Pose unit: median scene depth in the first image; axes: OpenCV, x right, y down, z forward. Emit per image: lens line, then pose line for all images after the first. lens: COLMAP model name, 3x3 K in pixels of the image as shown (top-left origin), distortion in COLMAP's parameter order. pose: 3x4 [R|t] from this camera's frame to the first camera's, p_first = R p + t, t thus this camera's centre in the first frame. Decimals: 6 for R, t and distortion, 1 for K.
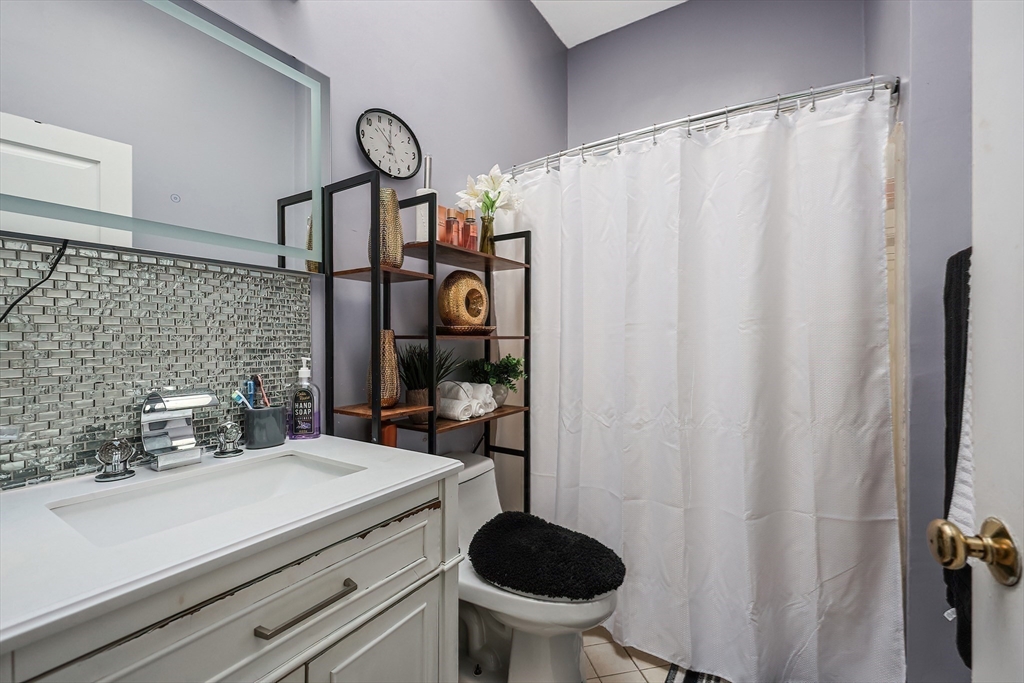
lens RADIAL K [[435.2, 0, 512.0], [0, 435.2, 341.5], [0, 0, 1]] dist [-0.000269, -0.000052]
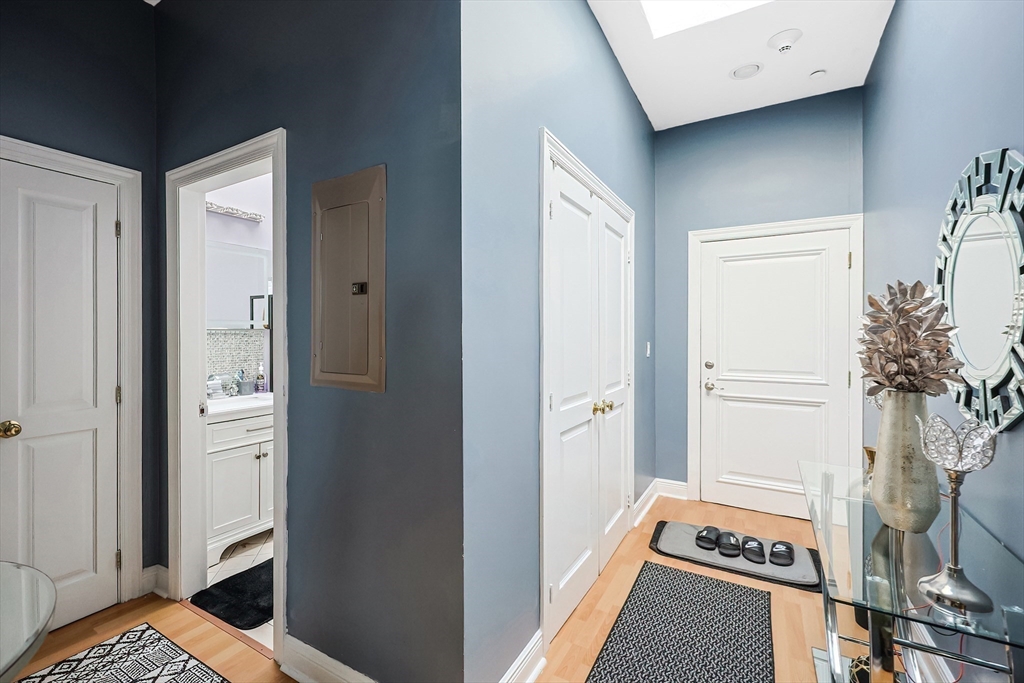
lens RADIAL K [[435.2, 0, 512.0], [0, 435.2, 341.5], [0, 0, 1]] dist [-0.000269, -0.000052]
pose [[0.998520, -0.000739, 0.054381, 0.900545], [0.000504, 0.999990, 0.004348, -0.101639], [-0.054384, -0.004314, 0.998511, -1.719439]]
